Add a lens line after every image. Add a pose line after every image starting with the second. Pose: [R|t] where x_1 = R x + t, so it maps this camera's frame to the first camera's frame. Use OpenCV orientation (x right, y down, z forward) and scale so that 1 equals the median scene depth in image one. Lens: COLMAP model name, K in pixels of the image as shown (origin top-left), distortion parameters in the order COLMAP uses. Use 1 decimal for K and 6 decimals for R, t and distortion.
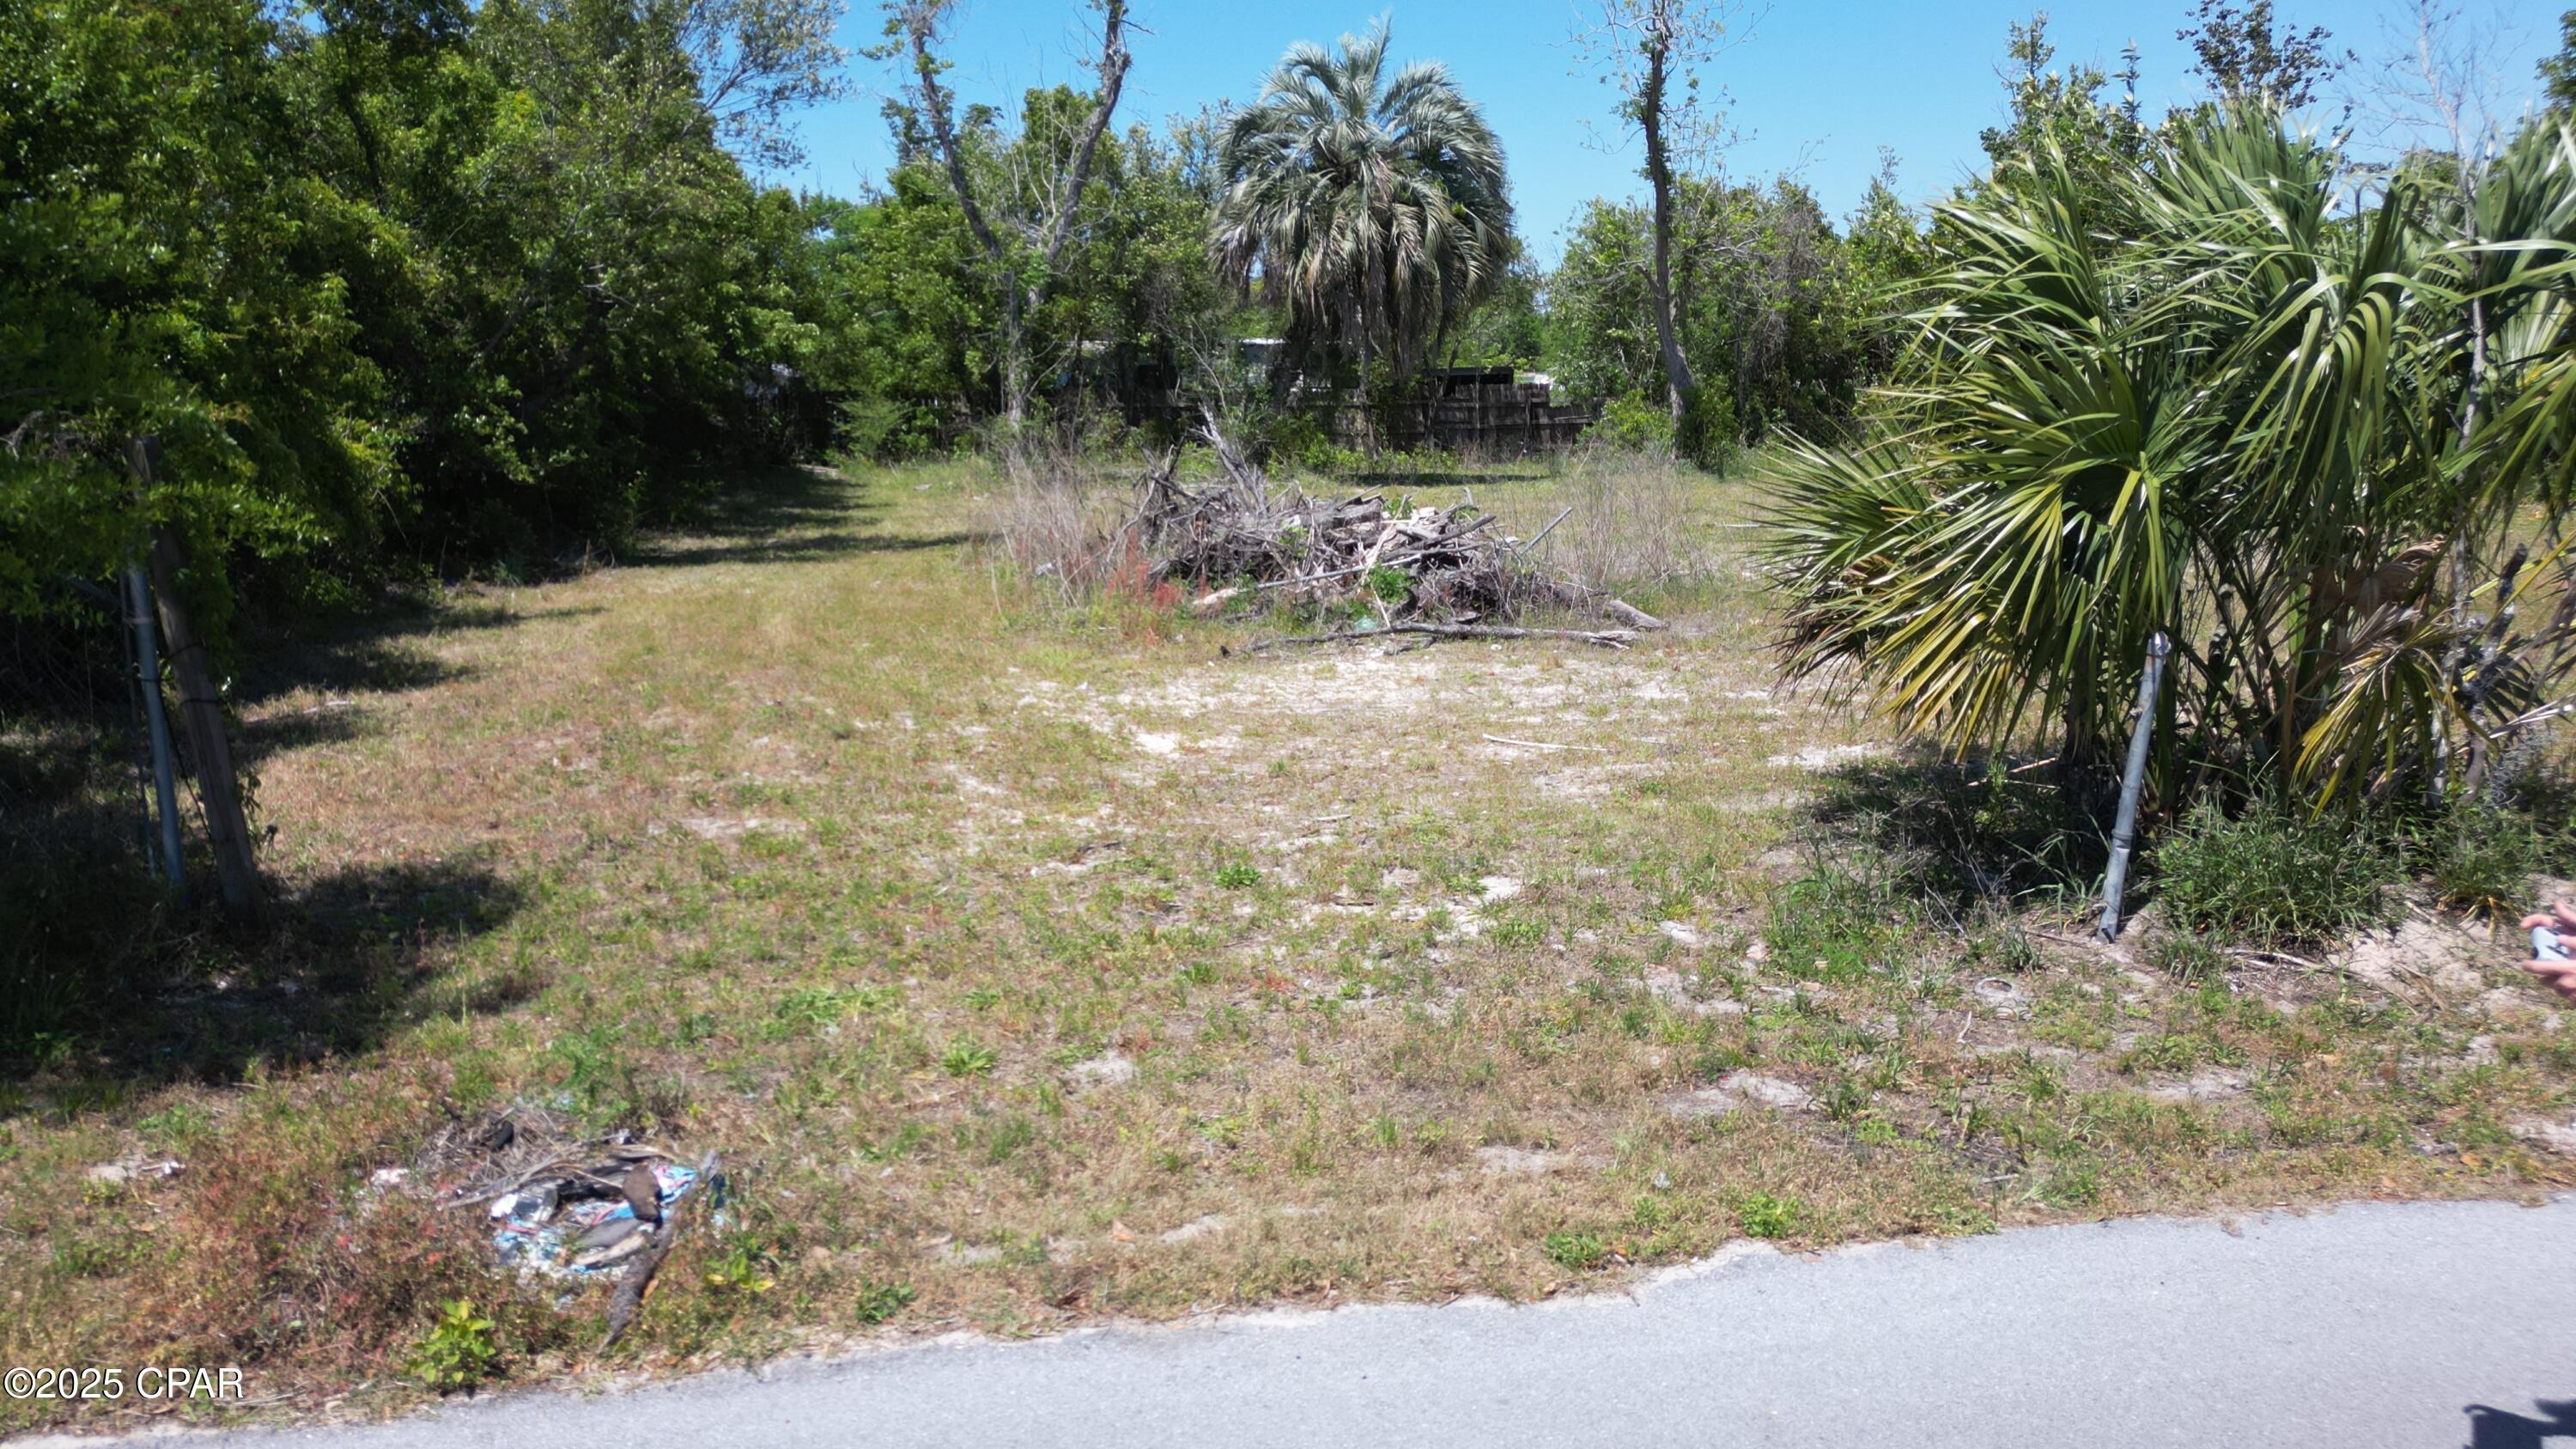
lens RADIAL K [[1827.9, 0, 1288.0], [0, 1827.9, 724.5], [0, 0, 1]] dist [0.101458, -0.126857]
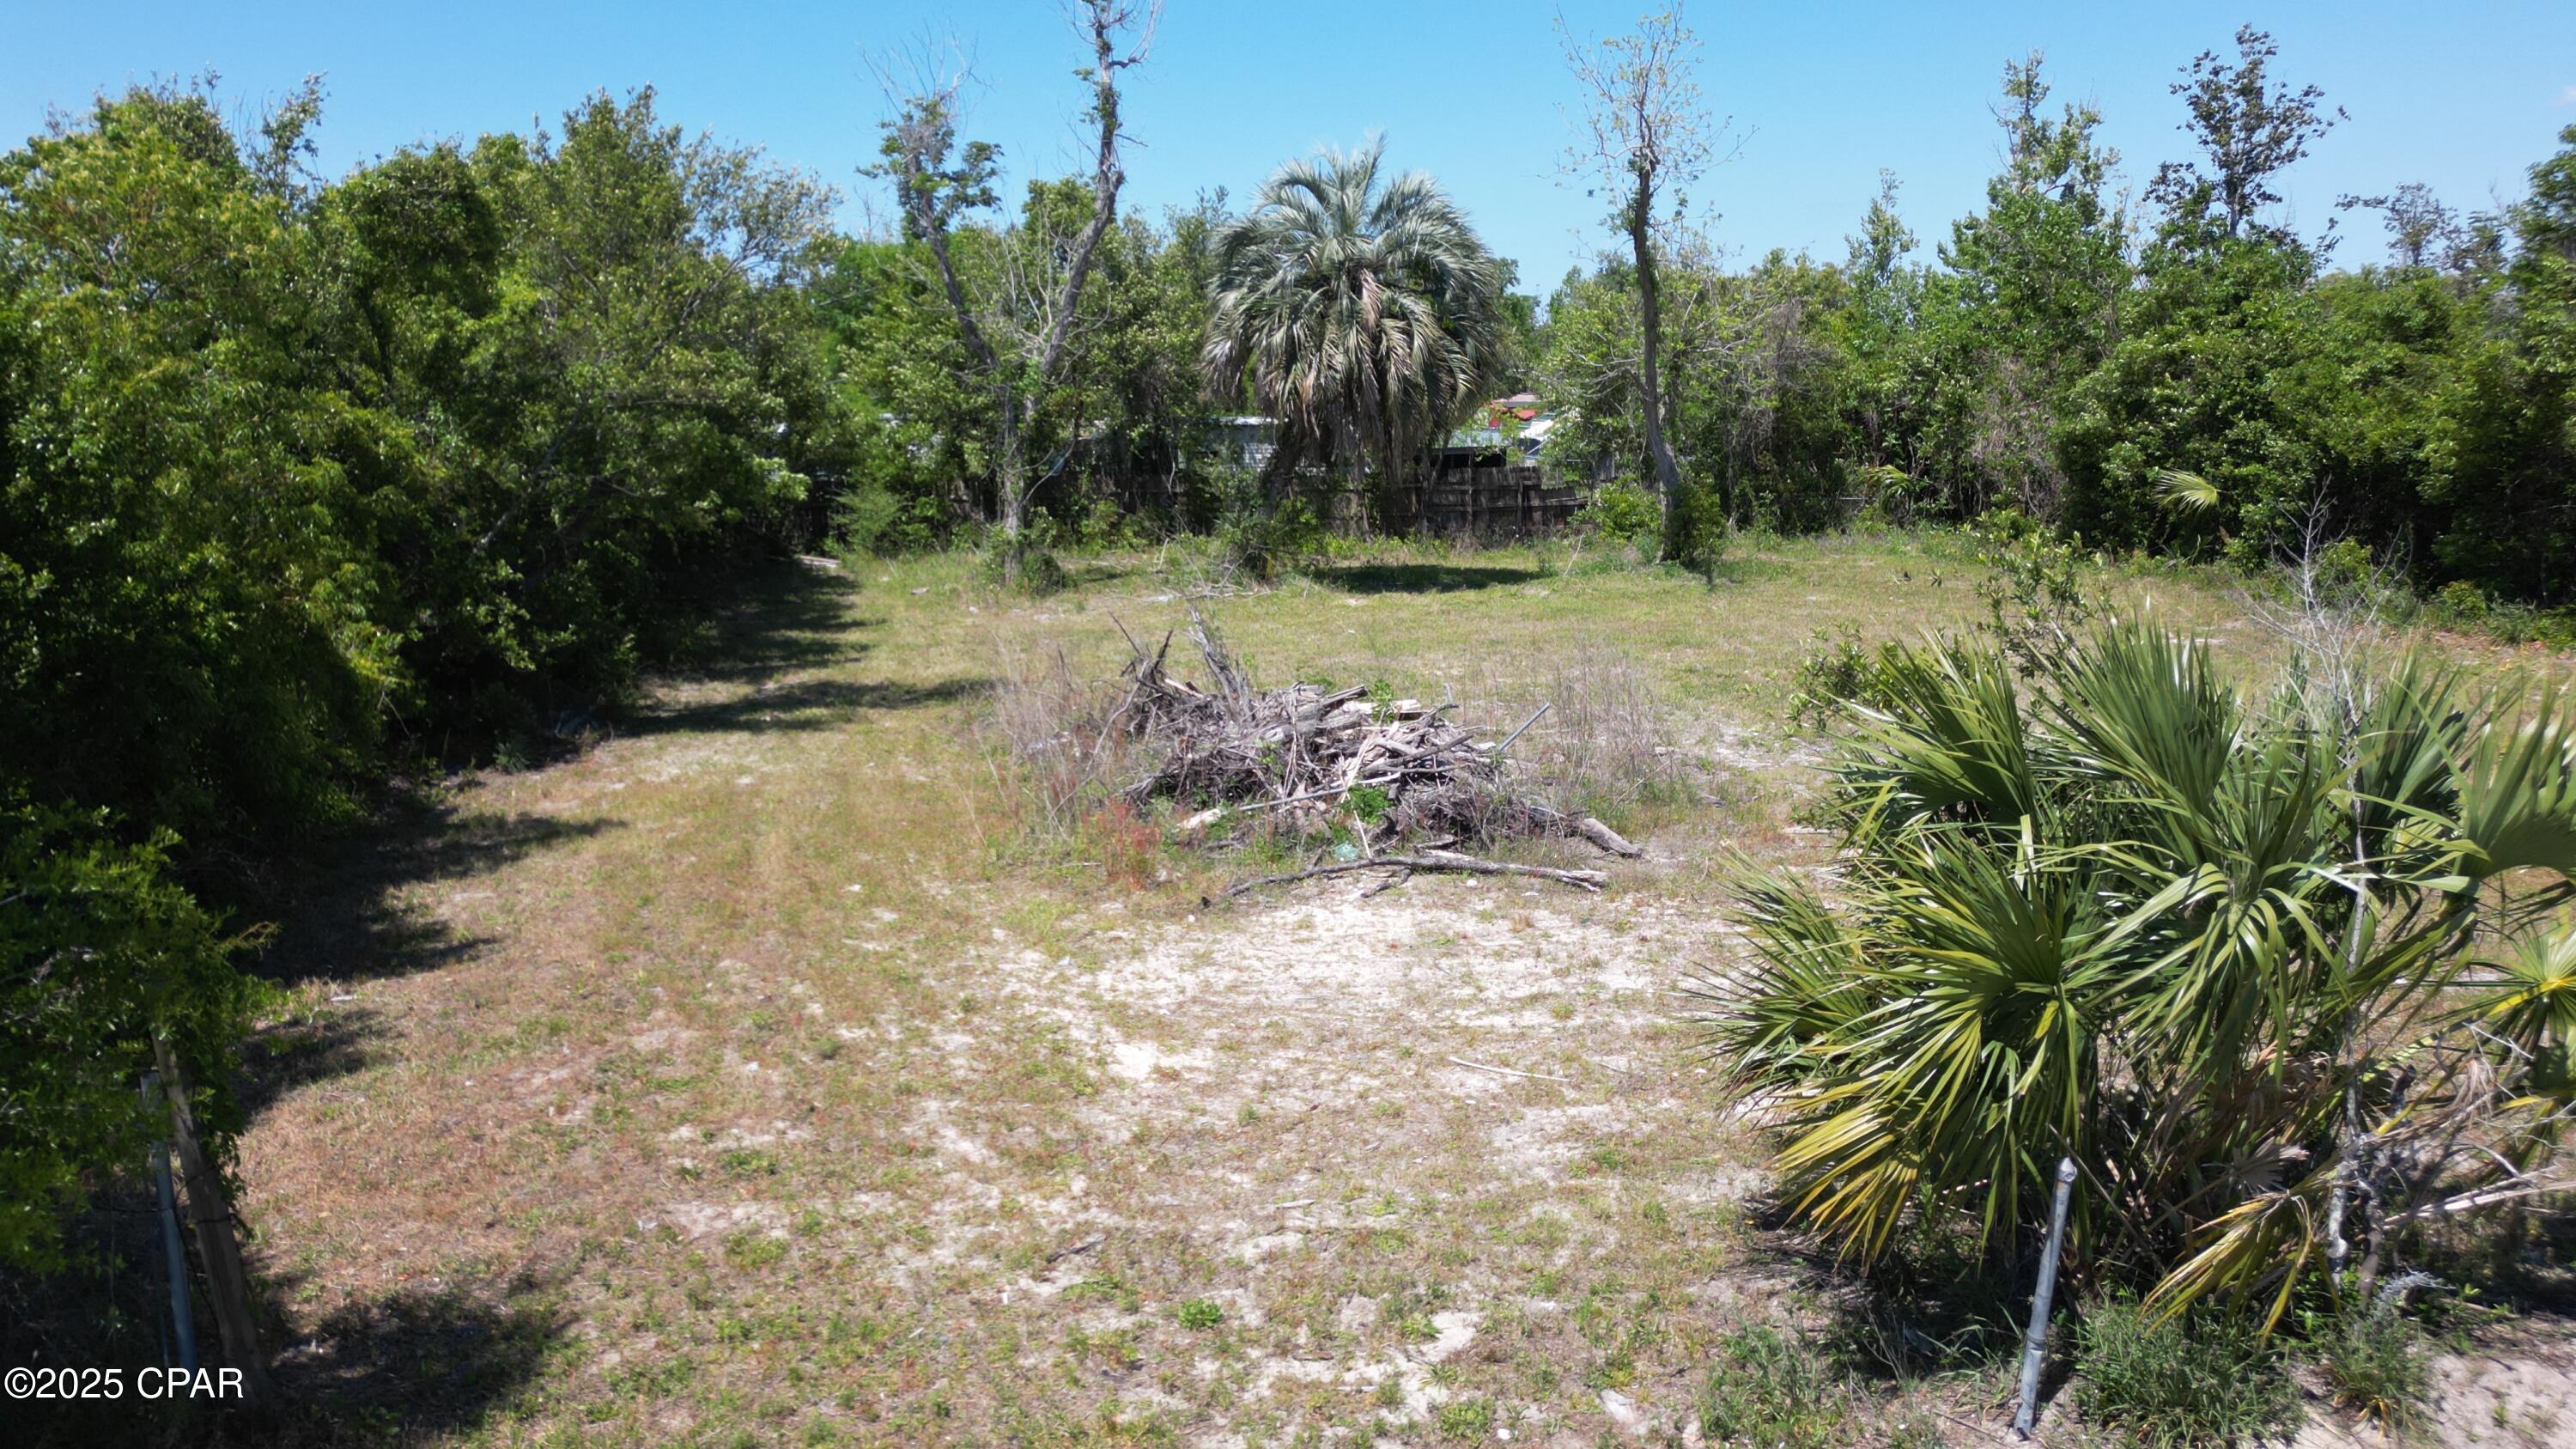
lens RADIAL K [[1824.3, 0, 1288.0], [0, 1824.3, 724.5], [0, 0, 1]] dist [0.094672, -0.116823]
pose [[0.999998, 0.000671, -0.001614, 0.010019], [-0.000655, 0.999953, 0.009703, -0.111946], [0.001621, -0.009702, 0.999952, -0.017885]]
